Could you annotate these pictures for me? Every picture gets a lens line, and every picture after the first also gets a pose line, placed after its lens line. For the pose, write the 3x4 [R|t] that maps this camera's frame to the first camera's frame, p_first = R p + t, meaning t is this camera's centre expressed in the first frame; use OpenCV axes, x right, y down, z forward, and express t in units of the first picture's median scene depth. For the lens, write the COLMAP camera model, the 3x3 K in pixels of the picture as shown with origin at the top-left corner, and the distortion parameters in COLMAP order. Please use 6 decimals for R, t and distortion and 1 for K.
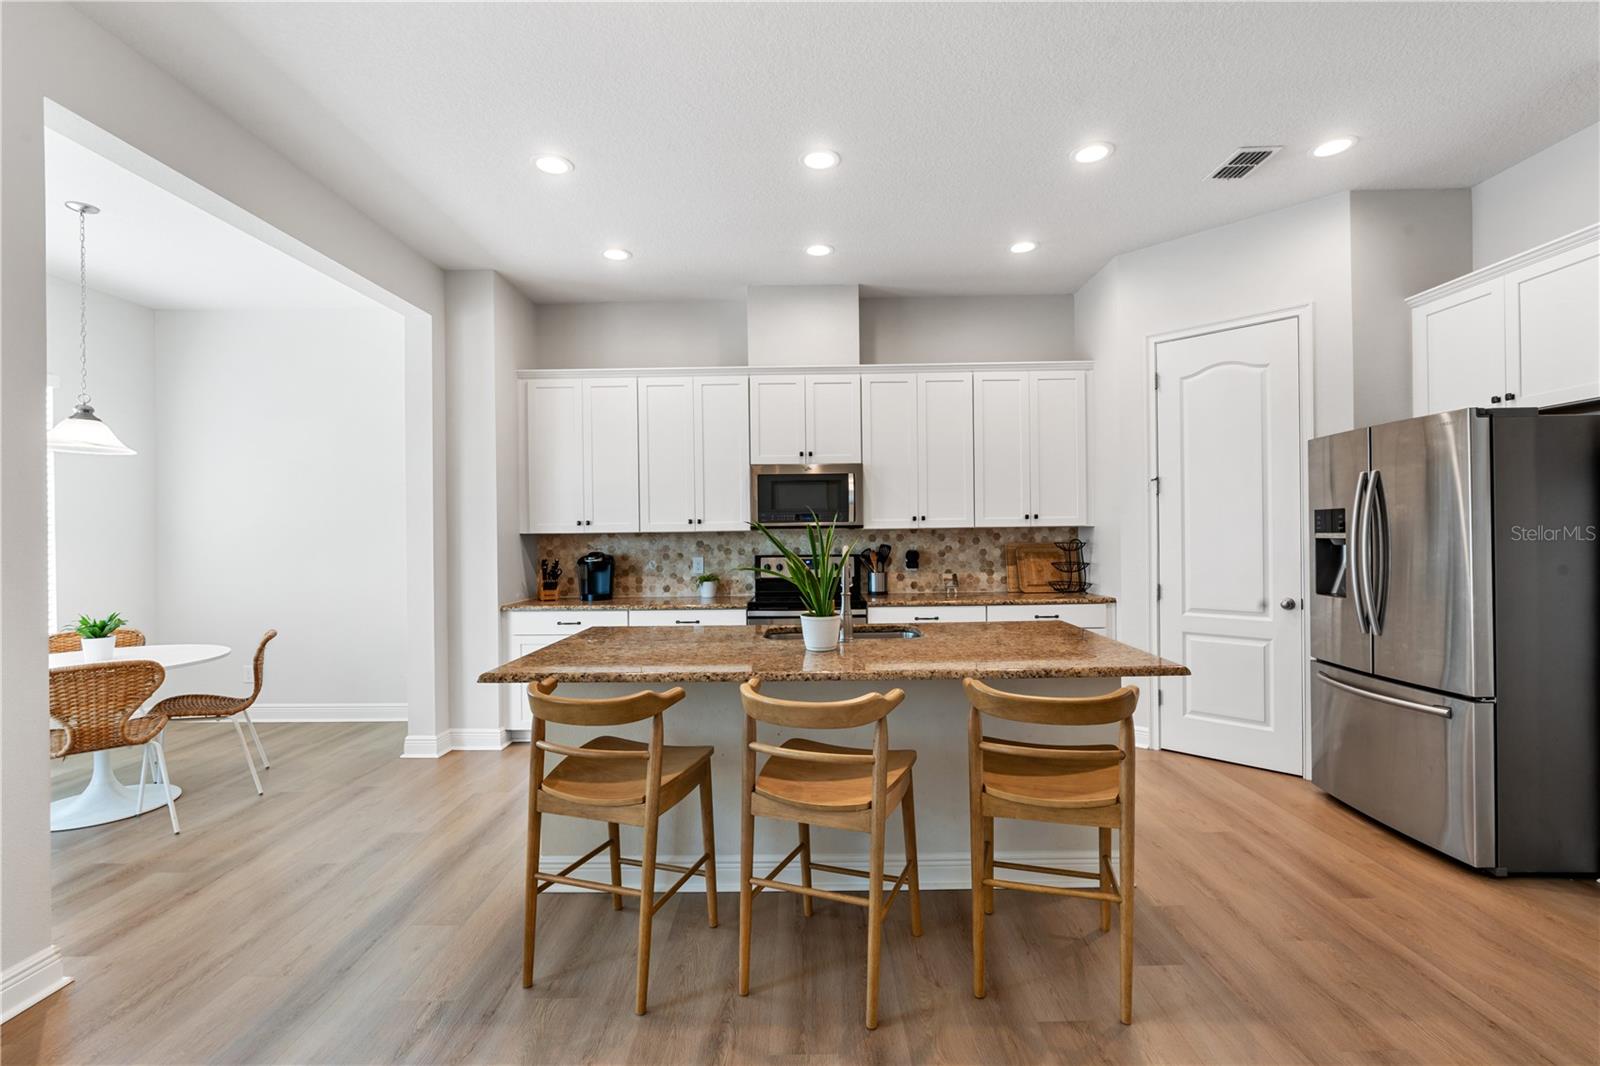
lens RADIAL K [[710.4, 0, 800.0], [0, 710.4, 533.0], [0, 0, 1]] dist [-0.000795, -0.000042]
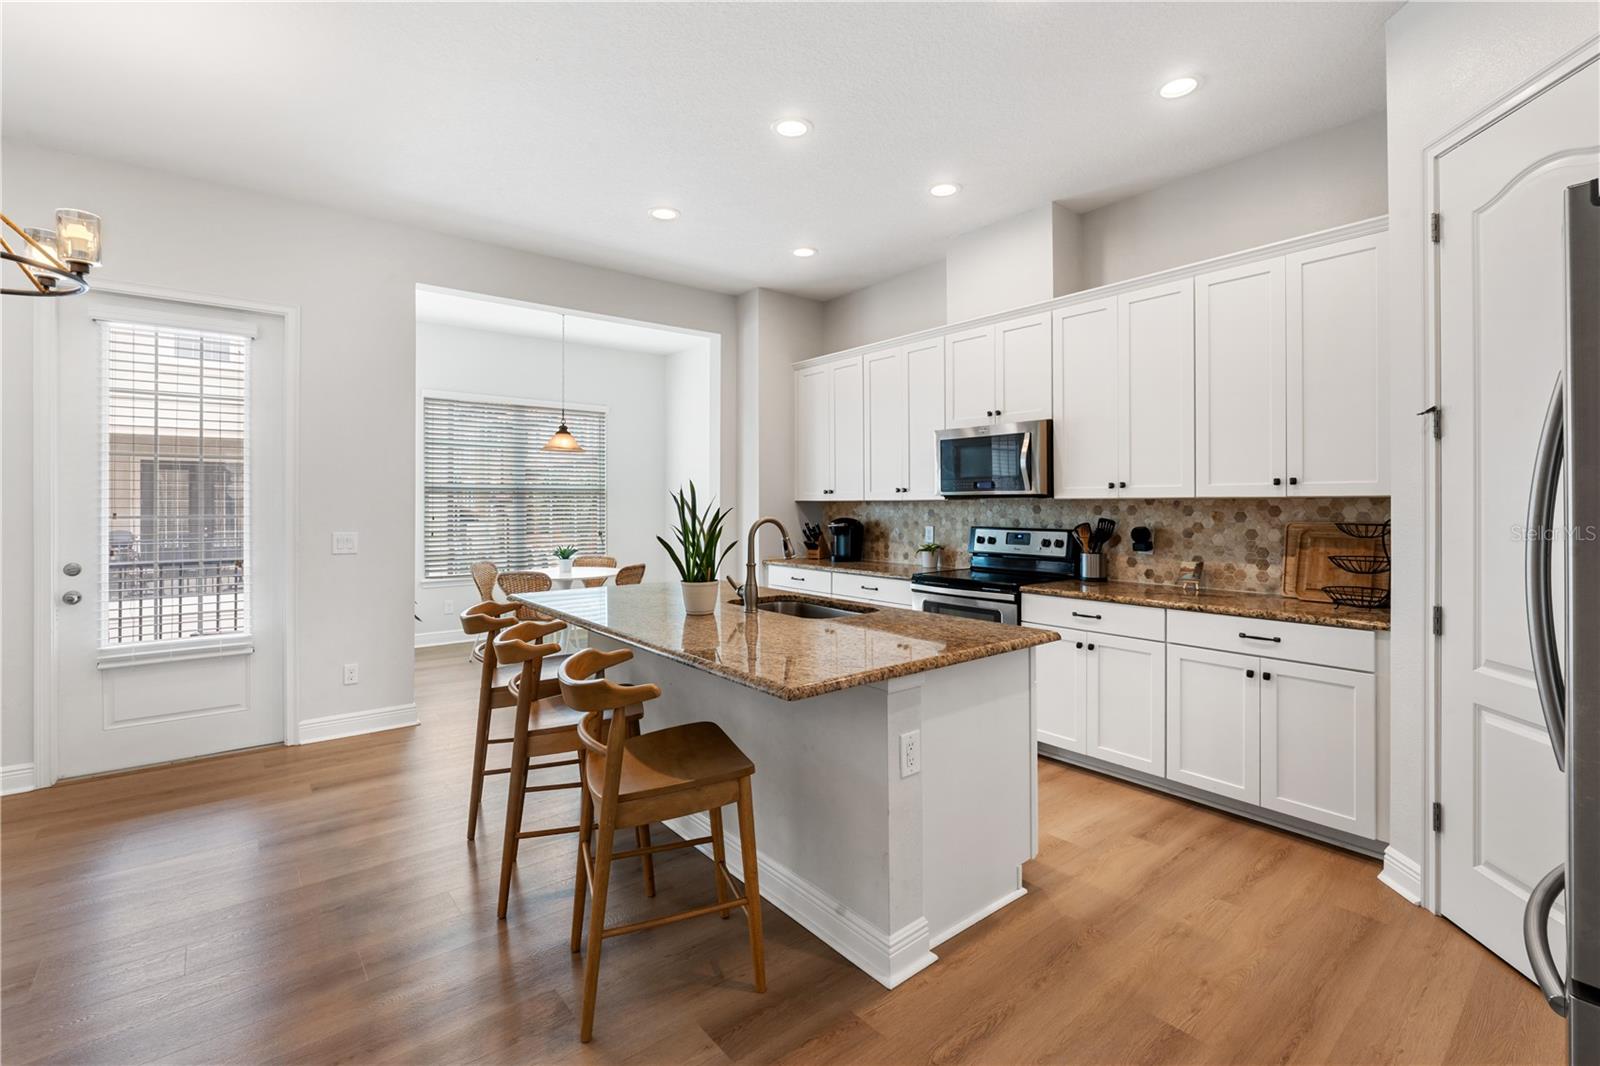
lens RADIAL K [[718.6, 0, 799.5], [0, 718.6, 496.9], [0, 0, 1]] dist [0.014183, 0.000218]
pose [[0.632646, 0.004468, -0.774428, 0.522128], [-0.000949, 0.999987, 0.004994, -0.011298], [0.774441, -0.002425, 0.632642, 0.234234]]
